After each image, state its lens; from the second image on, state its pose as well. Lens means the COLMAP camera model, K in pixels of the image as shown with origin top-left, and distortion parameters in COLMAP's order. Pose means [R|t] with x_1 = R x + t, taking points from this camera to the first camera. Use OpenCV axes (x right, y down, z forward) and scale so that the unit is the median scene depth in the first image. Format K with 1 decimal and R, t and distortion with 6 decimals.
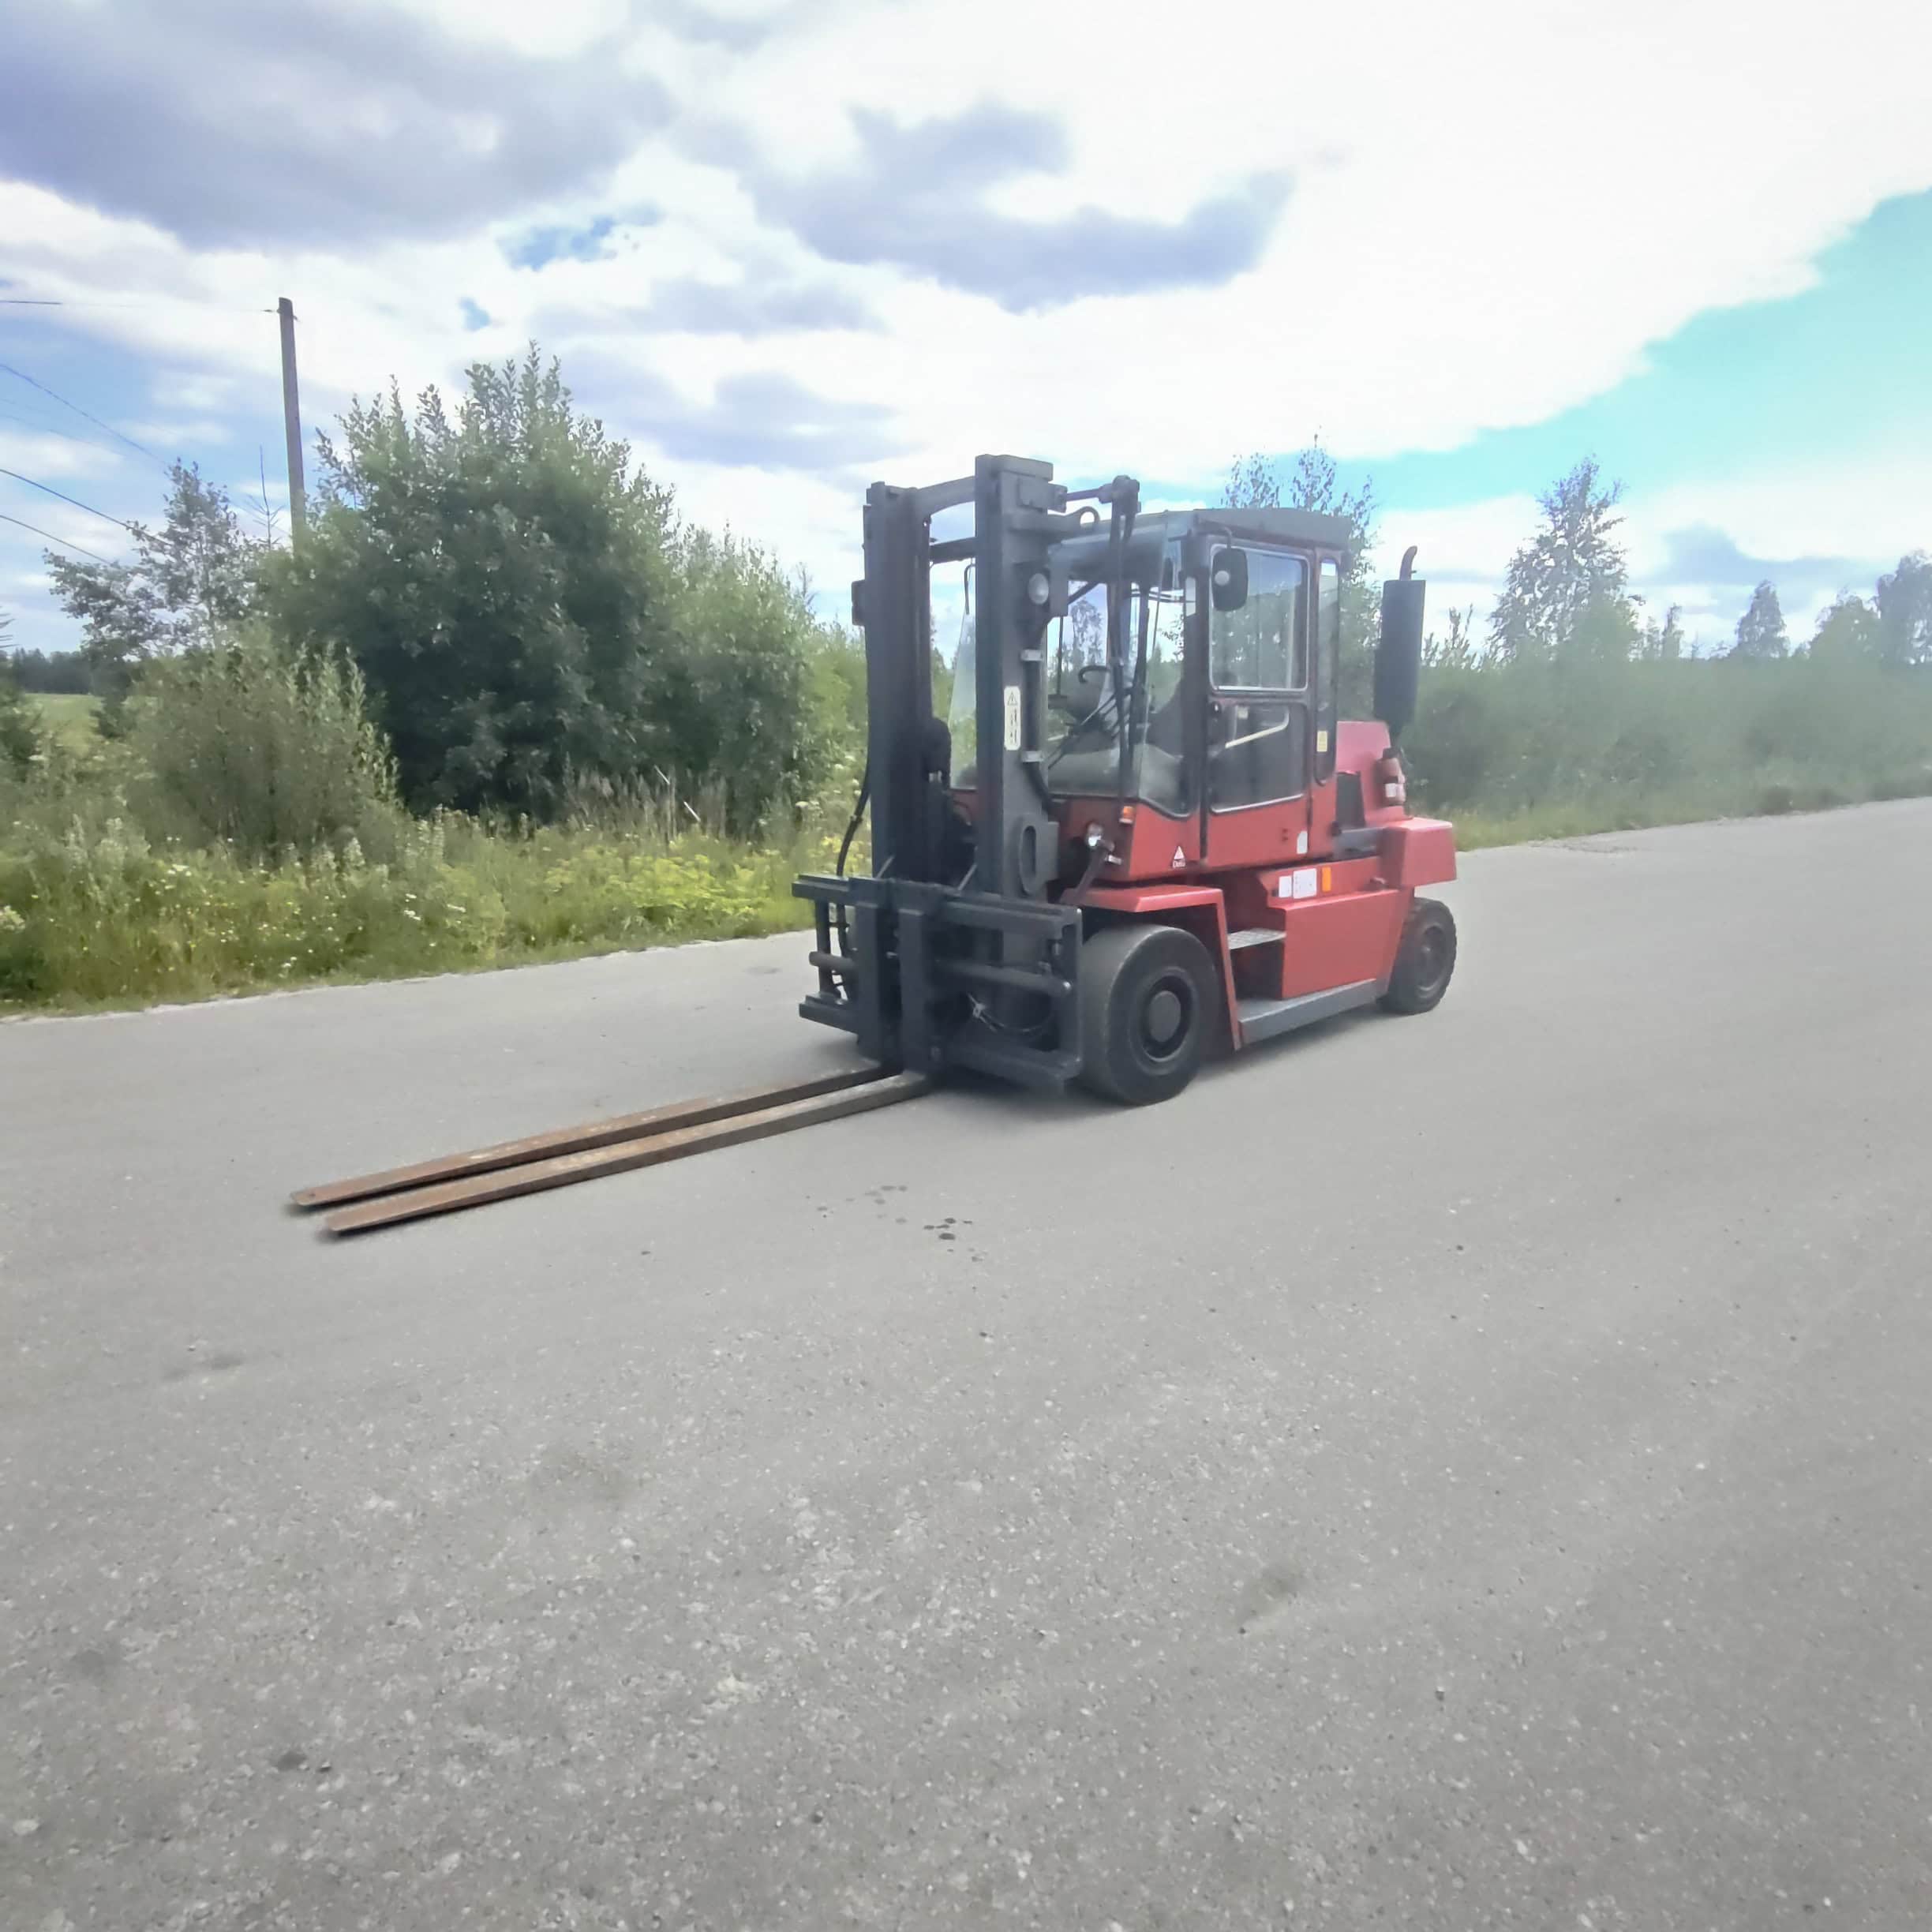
lens RADIAL K [[1203.3, 0, 982.0], [0, 1203.3, 963.0], [0, 0, 1]] dist [0.004822, 0.000095]
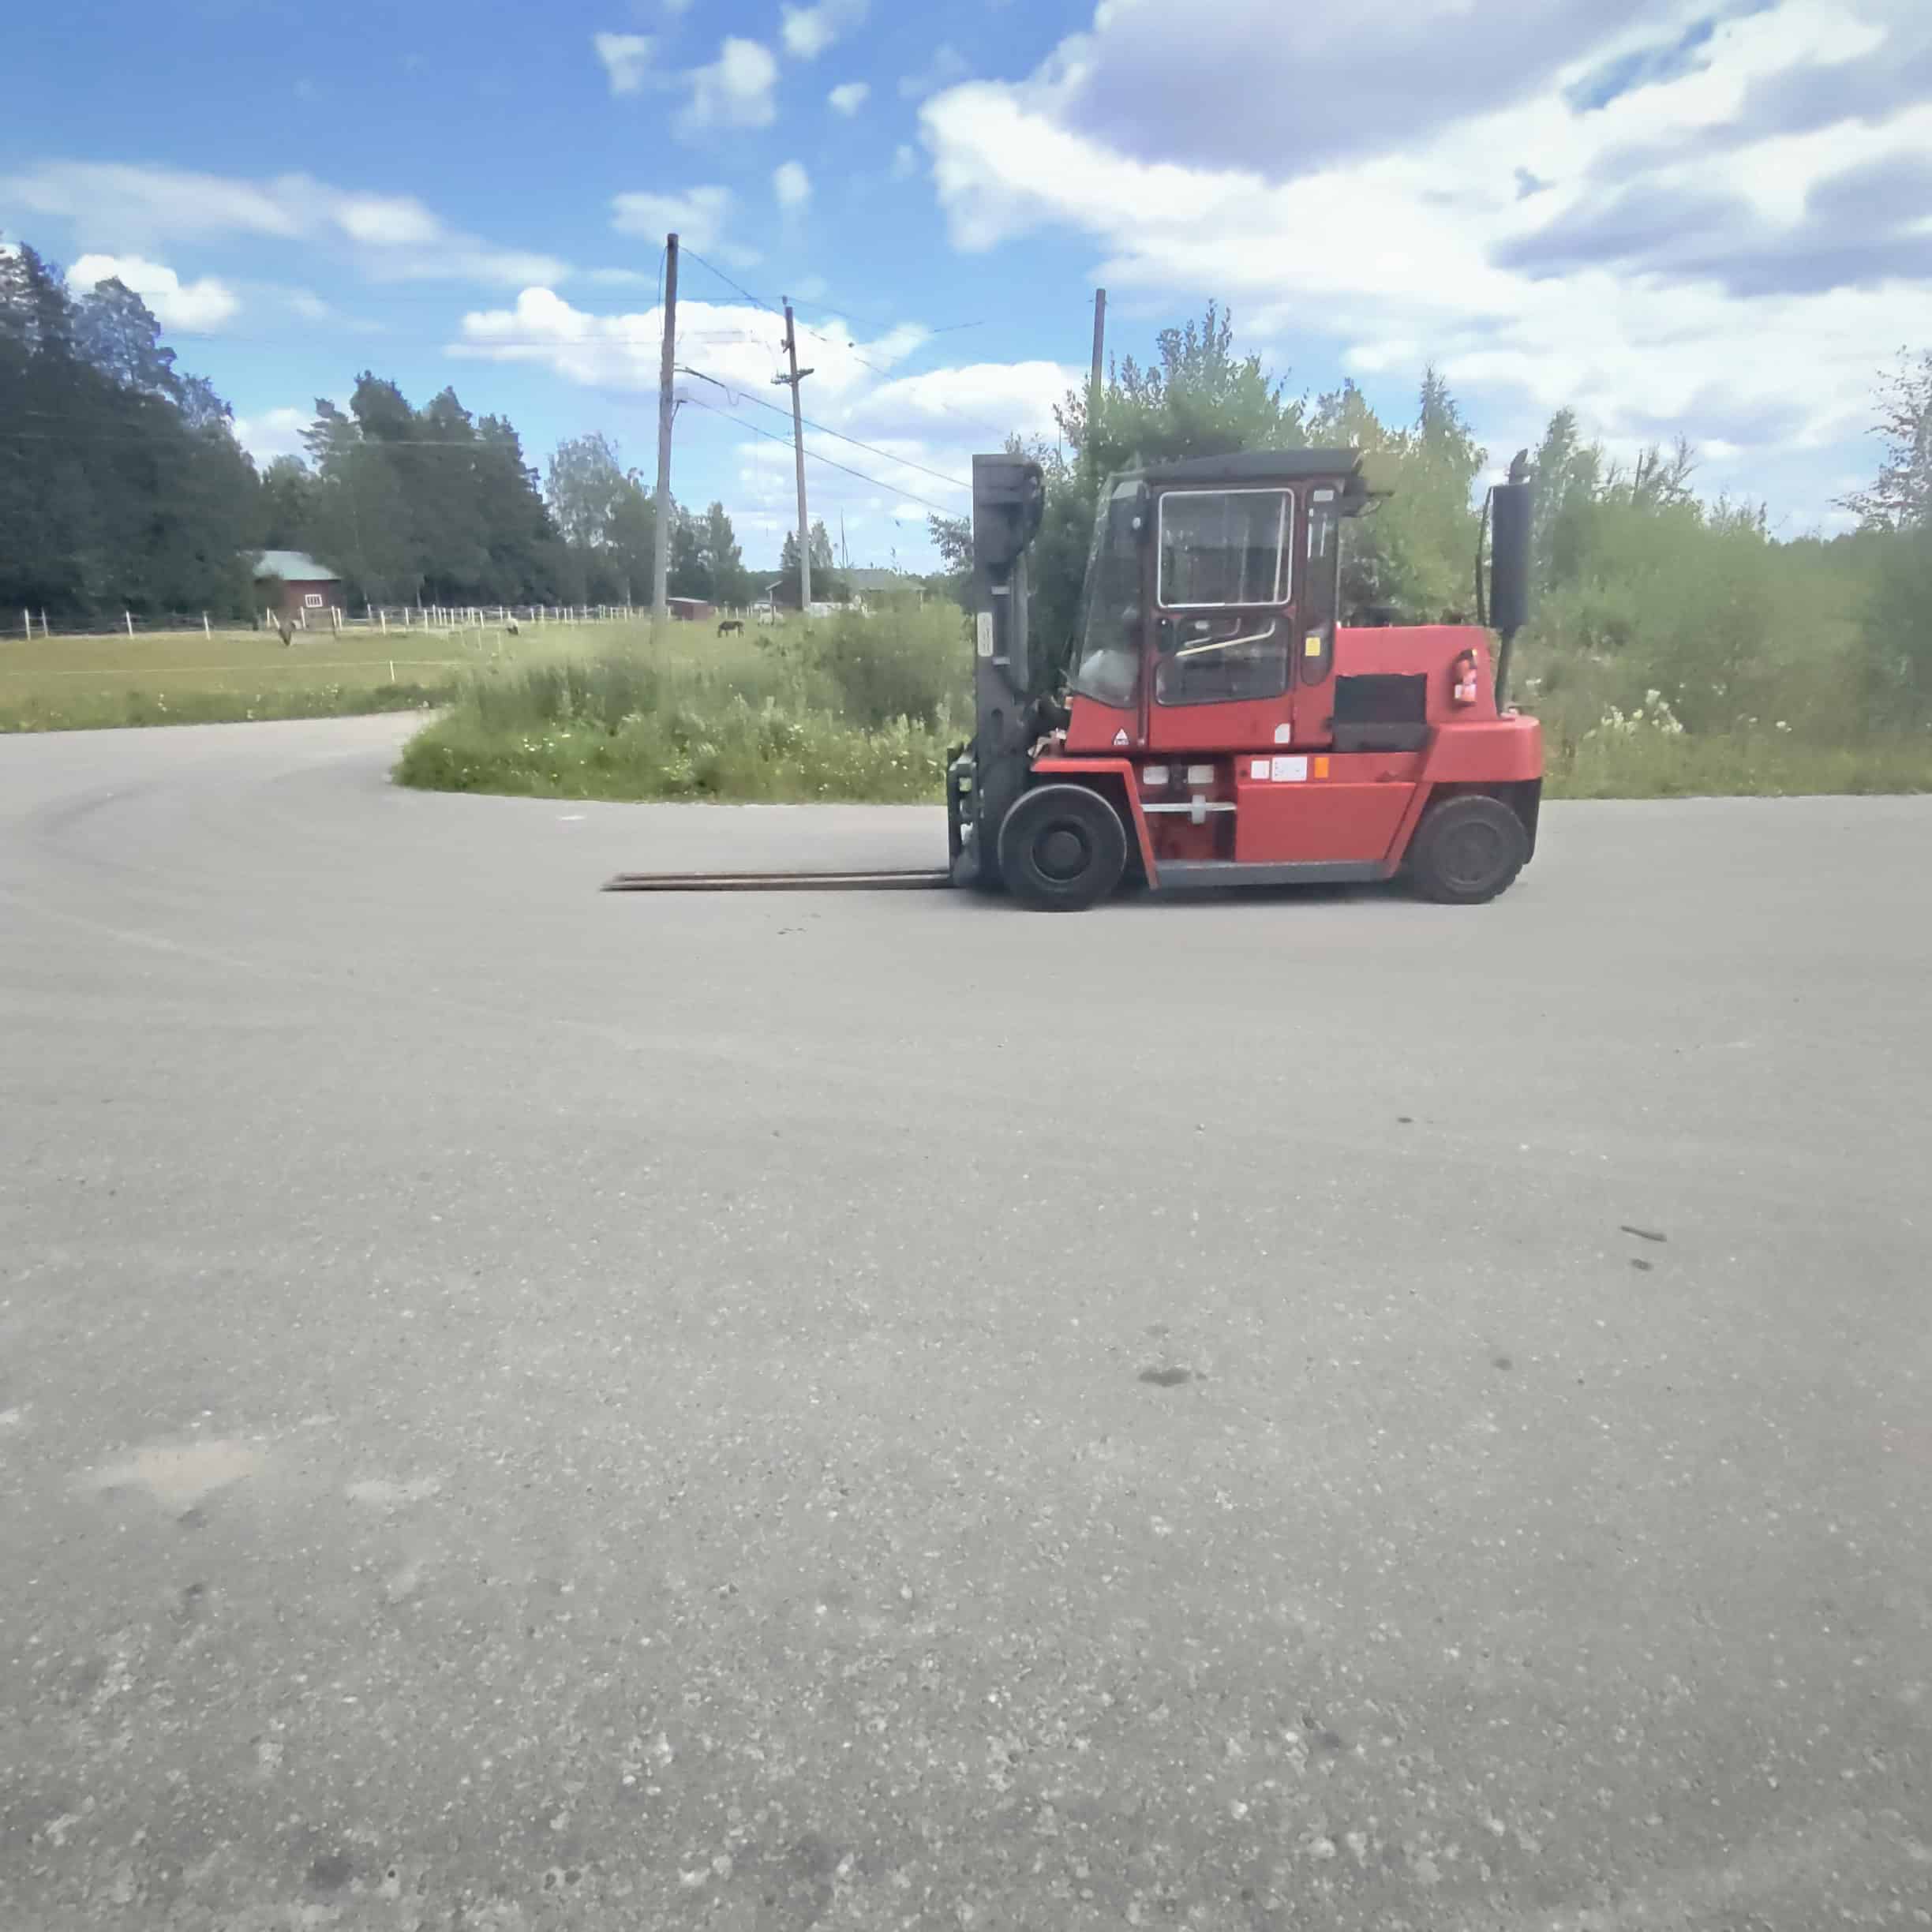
lens RADIAL K [[1203.3, 0, 982.0], [0, 1203.3, 963.0], [0, 0, 1]] dist [0.004822, 0.000095]
pose [[0.722981, 0.170293, -0.669552, 0.871440], [-0.114682, 0.985281, 0.126761, 0.006405], [0.681283, -0.014860, 0.731869, -0.075576]]
